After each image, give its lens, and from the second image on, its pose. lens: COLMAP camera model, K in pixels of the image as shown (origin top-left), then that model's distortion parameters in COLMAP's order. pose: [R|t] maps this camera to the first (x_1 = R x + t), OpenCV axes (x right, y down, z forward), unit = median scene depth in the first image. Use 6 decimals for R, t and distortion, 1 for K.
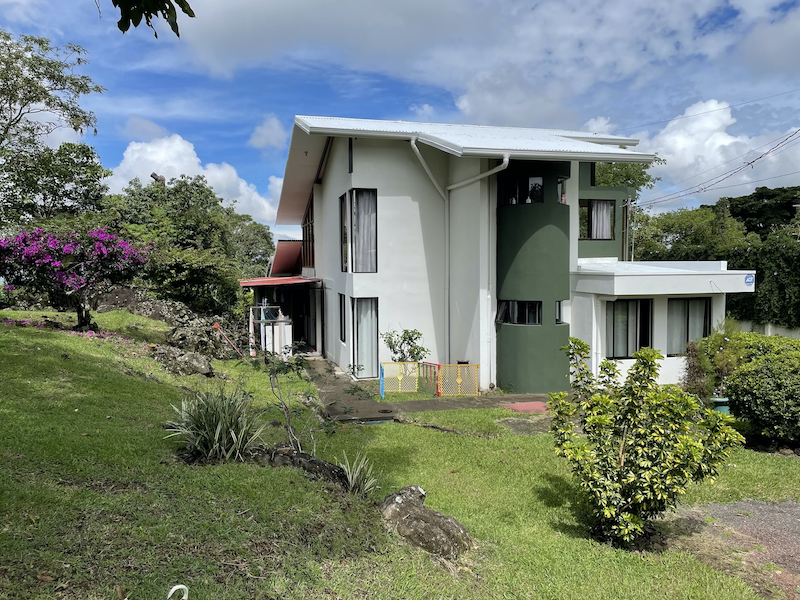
lens RADIAL K [[591.7, 0, 399.2], [0, 591.7, 298.8], [0, 0, 1]] dist [0.036047, -0.055089]
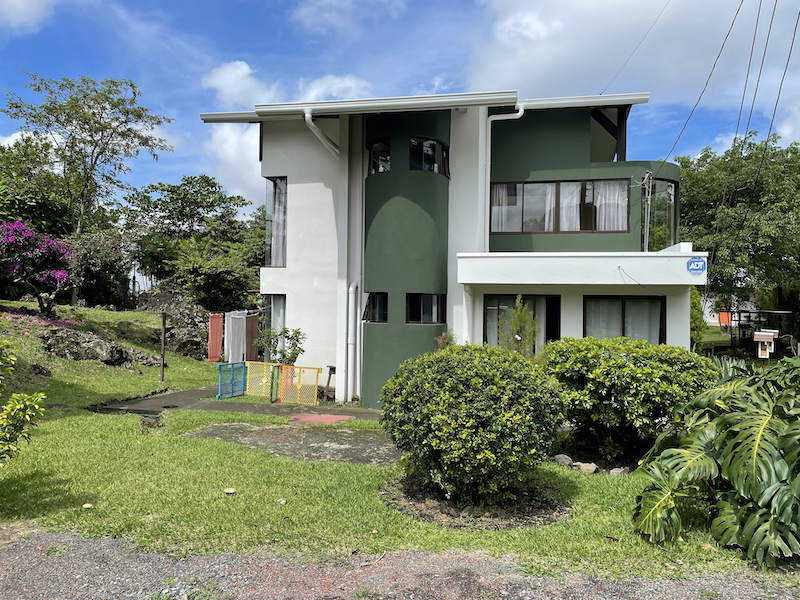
lens RADIAL K [[591.7, 0, 399.8], [0, 591.7, 301.3], [0, 0, 1]] dist [0.036047, -0.055089]
pose [[0.888816, 0.018890, -0.457875, 0.443736], [-0.051238, 0.996982, -0.058330, 0.042519], [0.455391, 0.075305, 0.887101, 0.230426]]
